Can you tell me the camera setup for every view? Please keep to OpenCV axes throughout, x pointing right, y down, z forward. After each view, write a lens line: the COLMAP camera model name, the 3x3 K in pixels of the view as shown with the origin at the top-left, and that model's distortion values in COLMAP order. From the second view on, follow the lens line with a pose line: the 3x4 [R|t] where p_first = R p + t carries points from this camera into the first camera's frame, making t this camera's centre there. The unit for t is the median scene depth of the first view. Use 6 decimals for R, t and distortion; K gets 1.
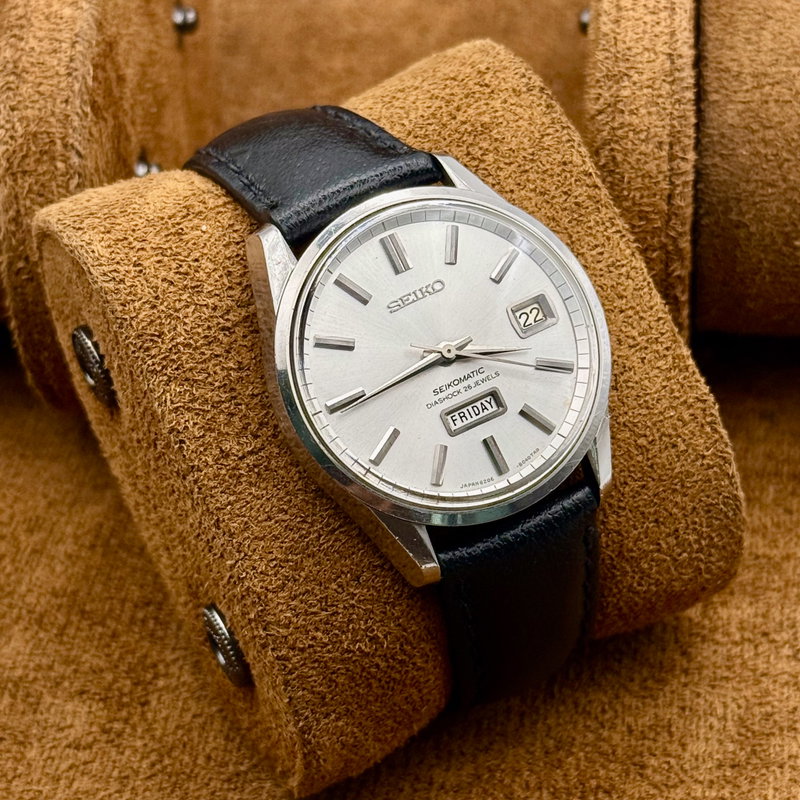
lens RADIAL K [[2350.4, 0, 400.0], [0, 2350.4, 400.0], [0, 0, 1]] dist [0.067241, 0.251277]
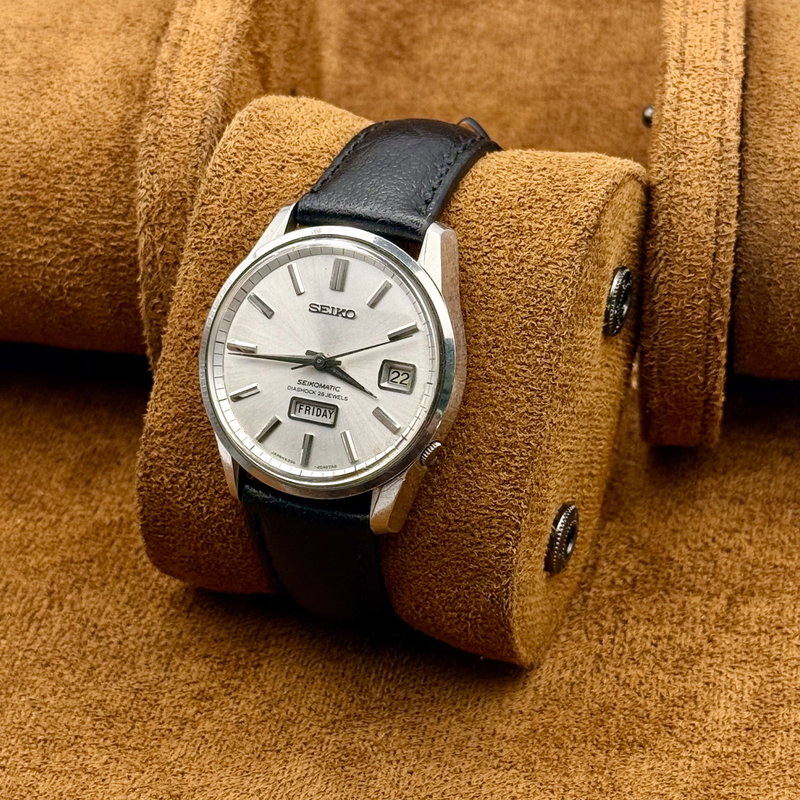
lens RADIAL K [[2350.4, 0, 400.0], [0, 2350.4, 400.0], [0, 0, 1]] dist [0.067241, 0.251277]
pose [[0.654004, 0.579918, -0.485772, 0.648818], [-0.486364, 0.814164, 0.317155, -0.408433], [0.579422, 0.028841, 0.814517, -0.007706]]
